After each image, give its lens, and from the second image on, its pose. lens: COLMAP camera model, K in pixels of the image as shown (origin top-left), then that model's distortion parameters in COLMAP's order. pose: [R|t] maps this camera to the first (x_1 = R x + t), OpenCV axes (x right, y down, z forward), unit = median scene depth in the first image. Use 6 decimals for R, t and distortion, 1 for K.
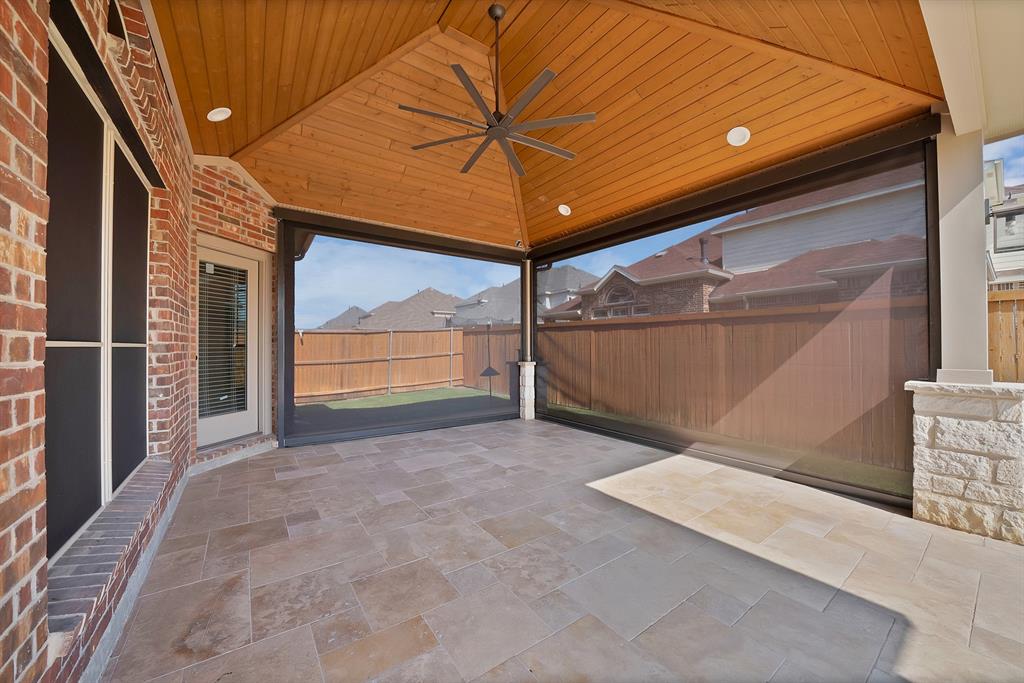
lens RADIAL K [[368.0, 0, 512.3], [0, 368.0, 344.5], [0, 0, 1]] dist [-0.021062, 0.000023]
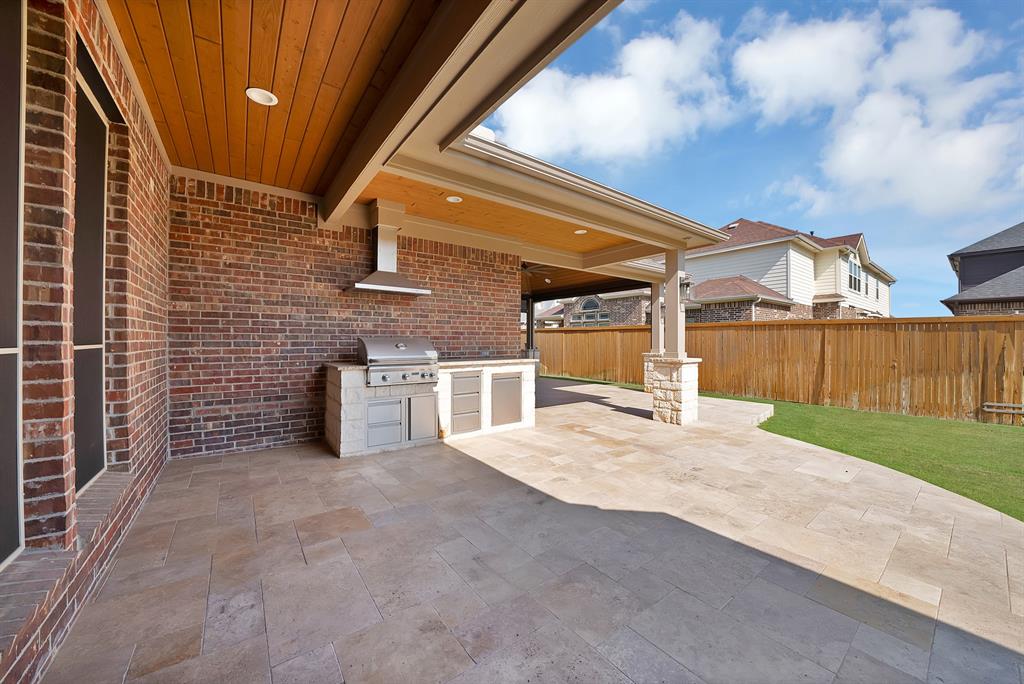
lens RADIAL K [[368.0, 0, 512.3], [0, 368.0, 345.0], [0, 0, 1]] dist [-0.021062, 0.000023]
pose [[0.999737, 0.001702, 0.022888, -0.079407], [-0.002171, 0.999788, 0.020463, -0.013880], [-0.022848, -0.020508, 0.999529, -0.802043]]
